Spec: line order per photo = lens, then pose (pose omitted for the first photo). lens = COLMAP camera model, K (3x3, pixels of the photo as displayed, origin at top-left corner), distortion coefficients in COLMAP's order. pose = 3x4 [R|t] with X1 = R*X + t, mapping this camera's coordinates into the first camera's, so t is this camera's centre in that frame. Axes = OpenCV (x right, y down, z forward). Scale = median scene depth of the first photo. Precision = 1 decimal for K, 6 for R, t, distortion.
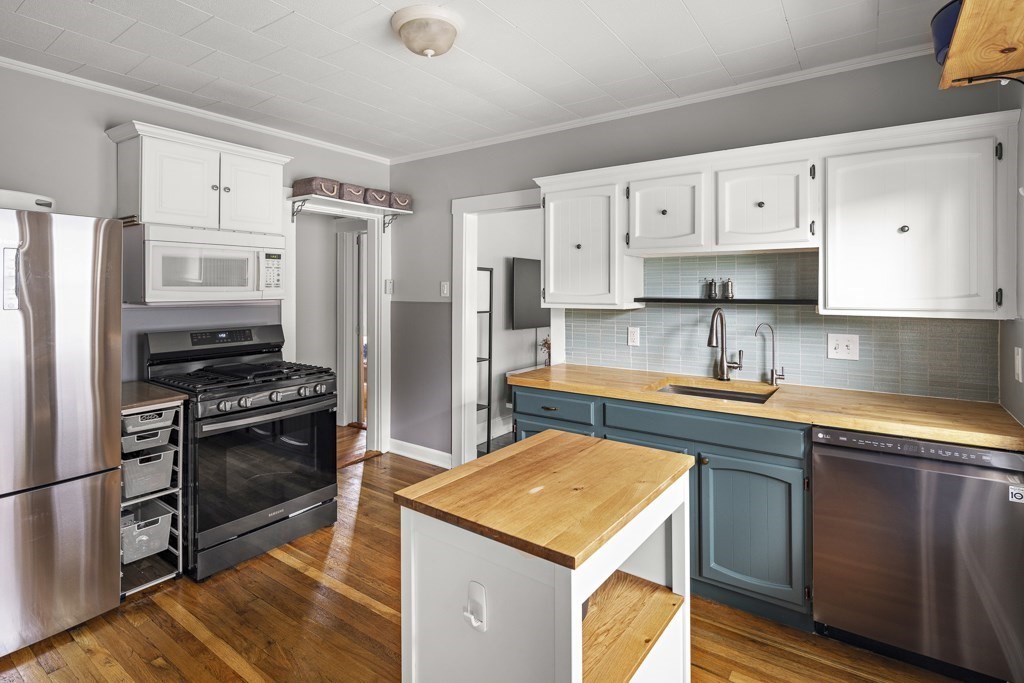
lens RADIAL K [[505.3, 0, 527.1], [0, 505.3, 287.2], [0, 0, 1]] dist [0.002300, -0.003031]
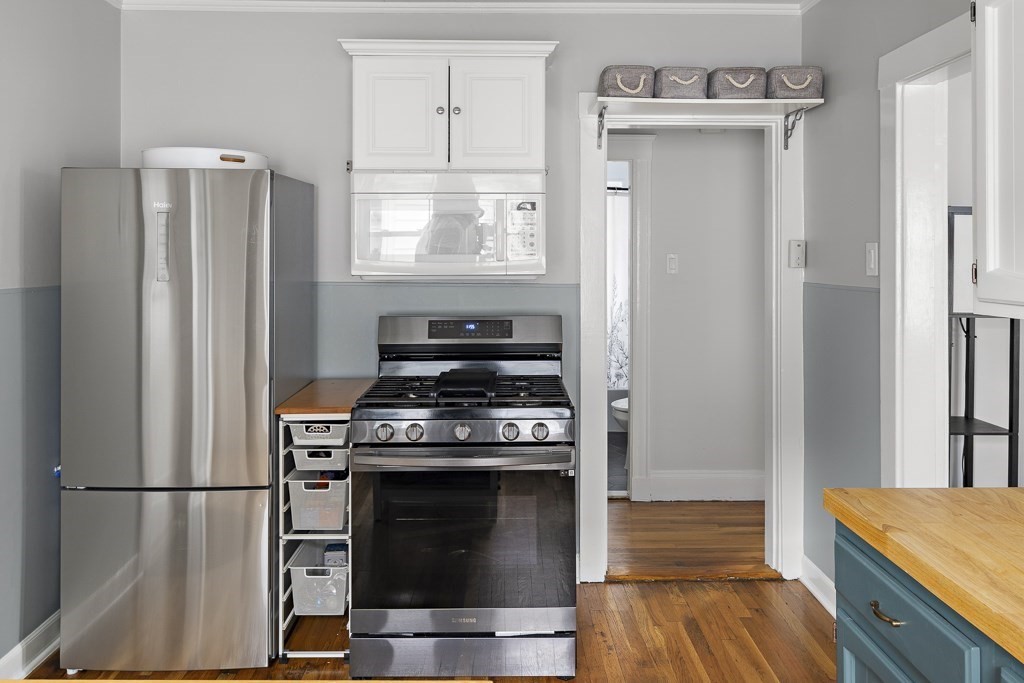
lens RADIAL K [[792.1, 0, 552.0], [0, 792.1, 246.5], [0, 0, 1]] dist [0.003101, -0.000812]
pose [[0.583751, -0.008349, -0.811890, 0.337118], [0.001155, 0.999955, -0.009452, -0.001839], [0.811932, 0.004580, 0.583734, 0.488257]]
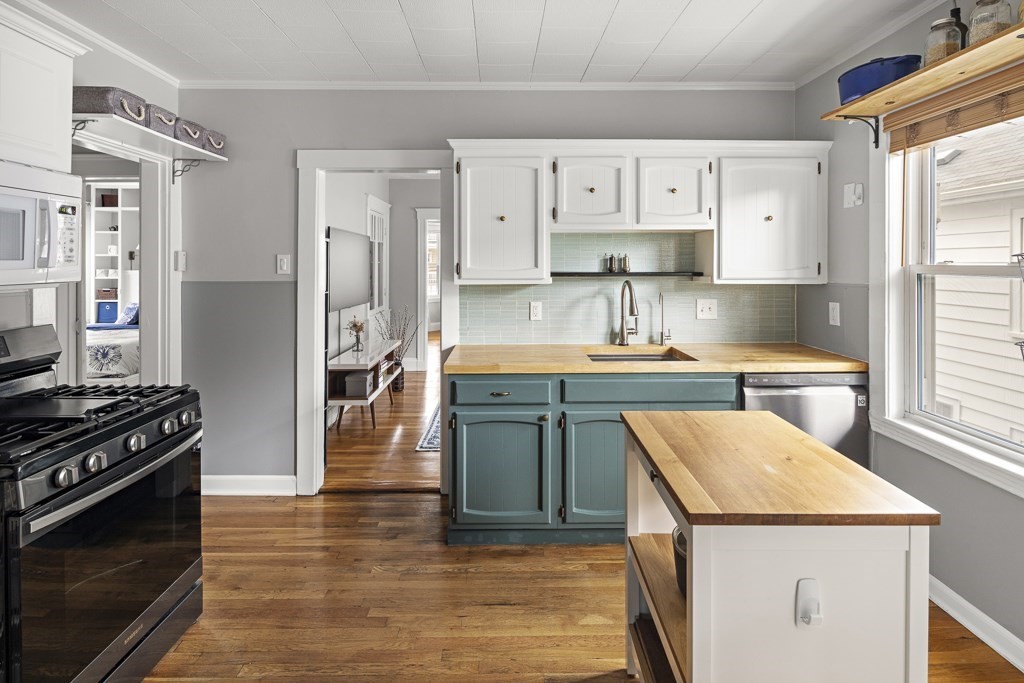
lens RADIAL K [[505.3, 0, 511.4], [0, 505.3, 263.7], [0, 0, 1]] dist [0.002300, -0.003031]
pose [[0.815349, -0.002276, 0.578965, -0.447295], [0.000219, 0.999993, 0.003623, 0.000334], [-0.578970, -0.002827, 0.815344, 0.231104]]
